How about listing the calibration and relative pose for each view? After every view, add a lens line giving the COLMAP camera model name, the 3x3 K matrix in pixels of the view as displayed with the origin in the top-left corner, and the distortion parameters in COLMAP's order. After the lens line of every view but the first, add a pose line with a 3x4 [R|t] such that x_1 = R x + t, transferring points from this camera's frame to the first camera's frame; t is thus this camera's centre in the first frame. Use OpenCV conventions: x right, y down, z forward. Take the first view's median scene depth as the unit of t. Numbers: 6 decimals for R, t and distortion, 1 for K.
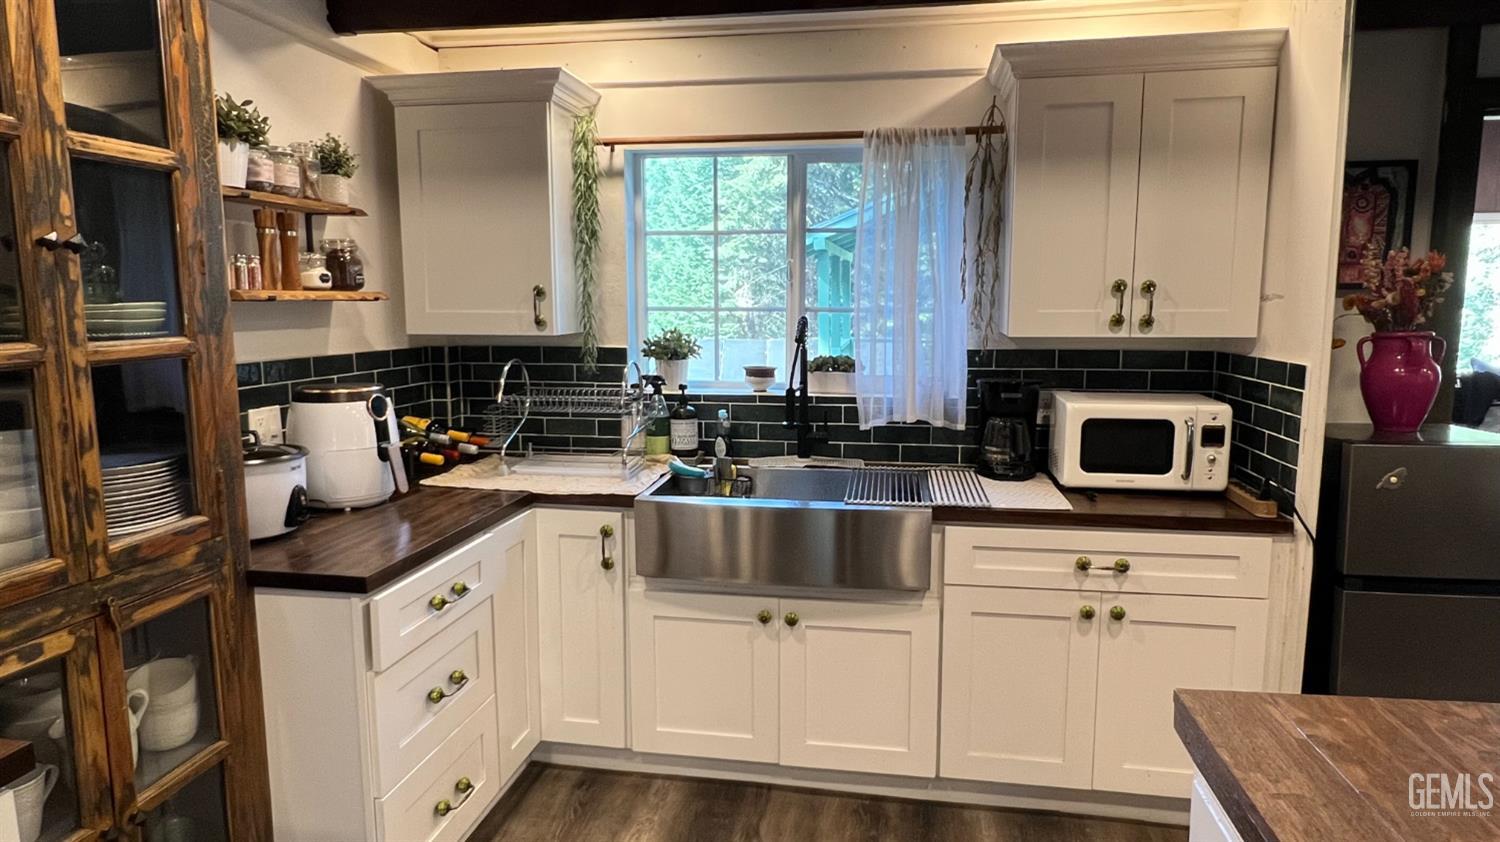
lens RADIAL K [[868.7, 0, 750.0], [0, 868.7, 416.7], [0, 0, 1]] dist [-0.001737, -0.000212]
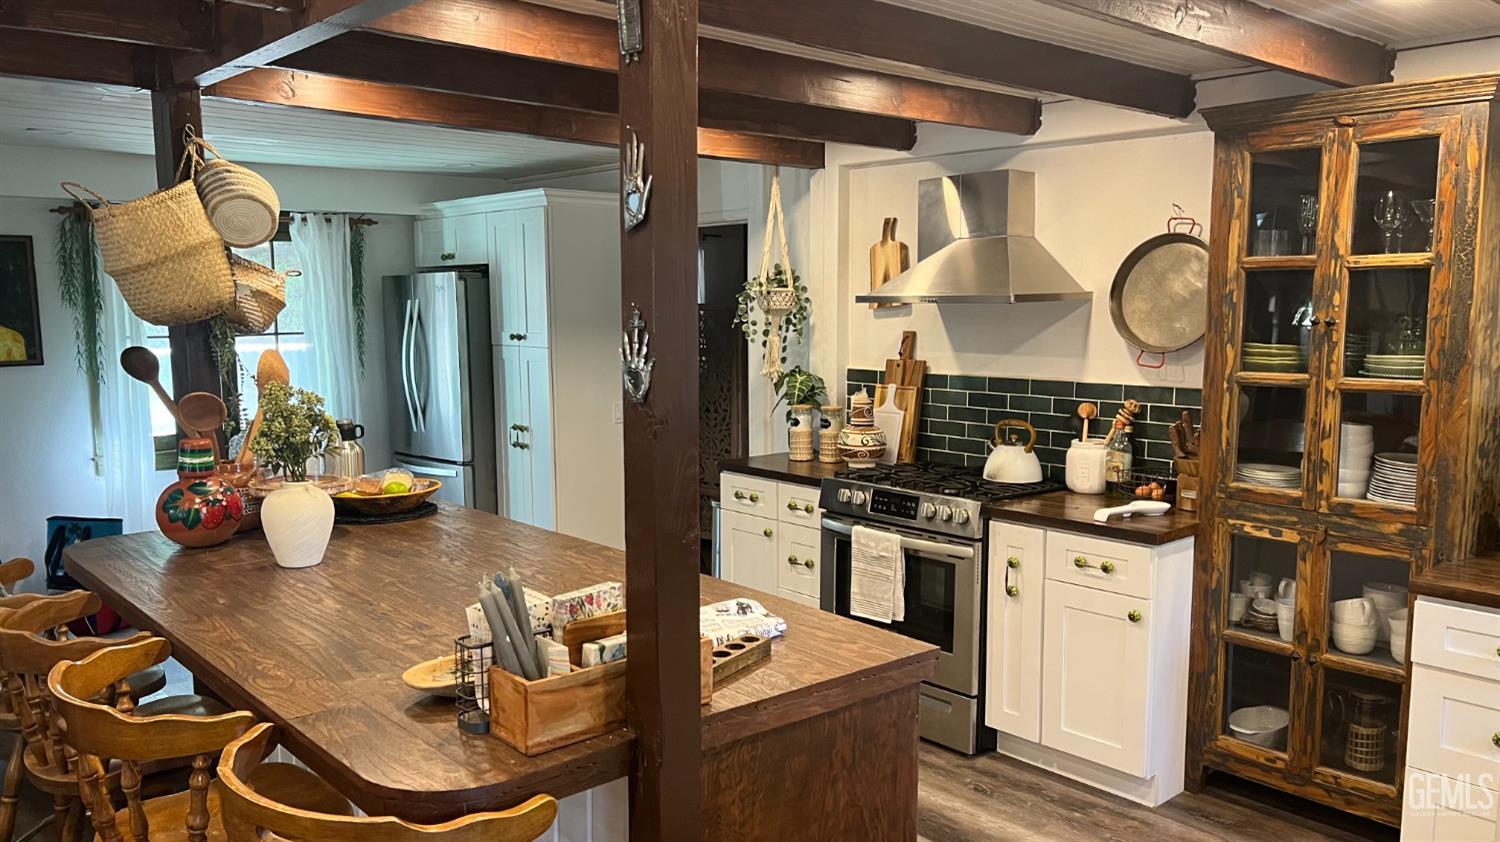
lens RADIAL K [[1145.6, 0, 750.0], [0, 1145.6, 421.0], [0, 0, 1]] dist [0.012883, 0.003598]
pose [[-0.626637, 0.087510, -0.774382, 1.046726], [-0.097625, 0.977033, 0.189409, -0.191335], [0.773172, 0.194290, -0.603702, 0.895047]]
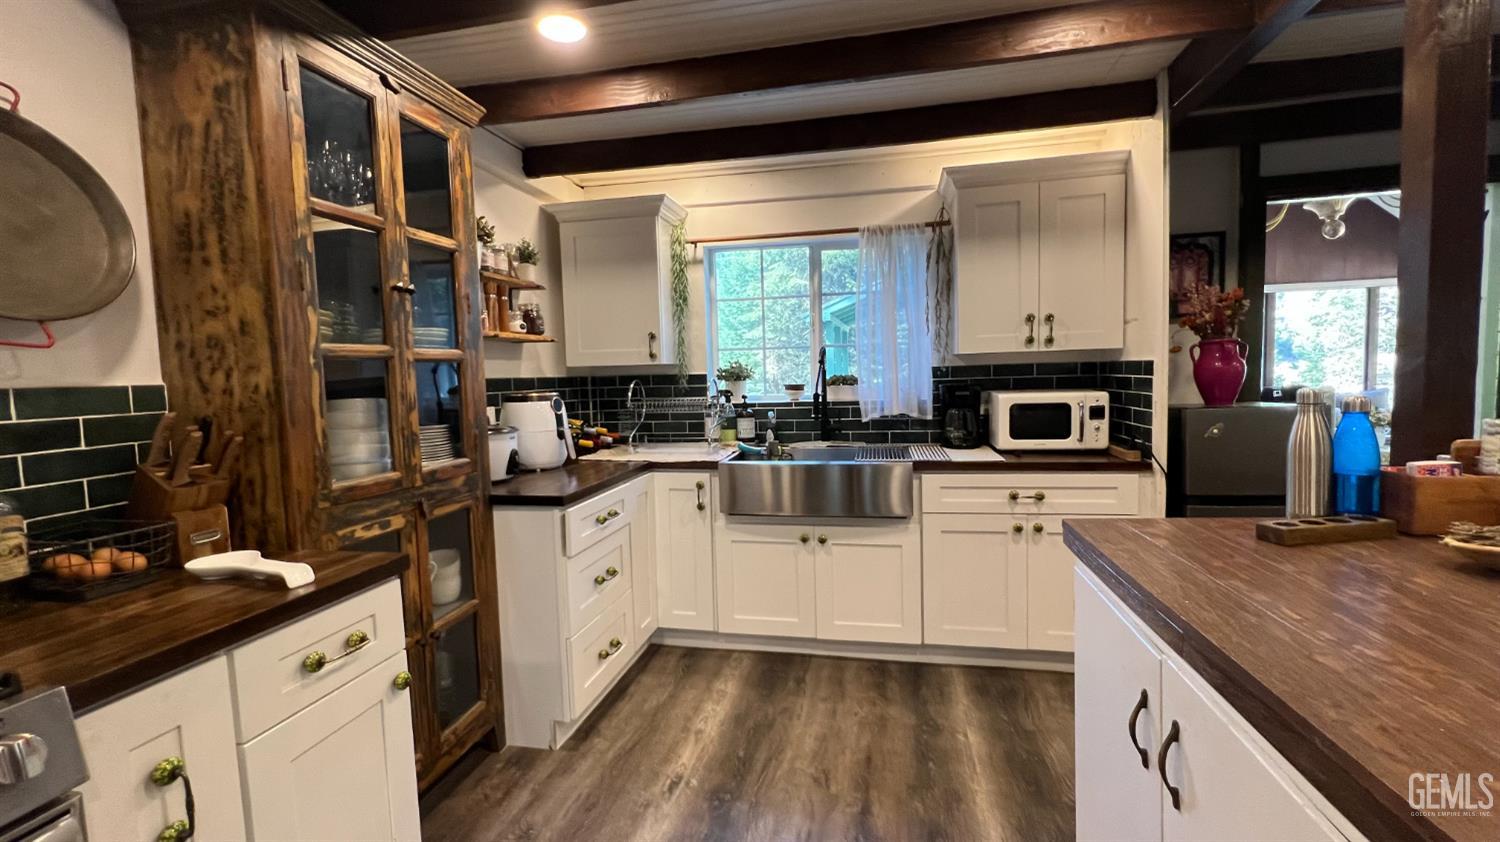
lens RADIAL K [[631.1, 0, 749.8], [0, 631.1, 416.6], [0, 0, 1]] dist [0.000300, 0.000064]
pose [[0.998993, -0.023319, -0.038320, -0.032505], [0.020880, 0.997804, -0.062854, 0.085961], [0.039702, 0.061990, 0.997287, -0.126764]]
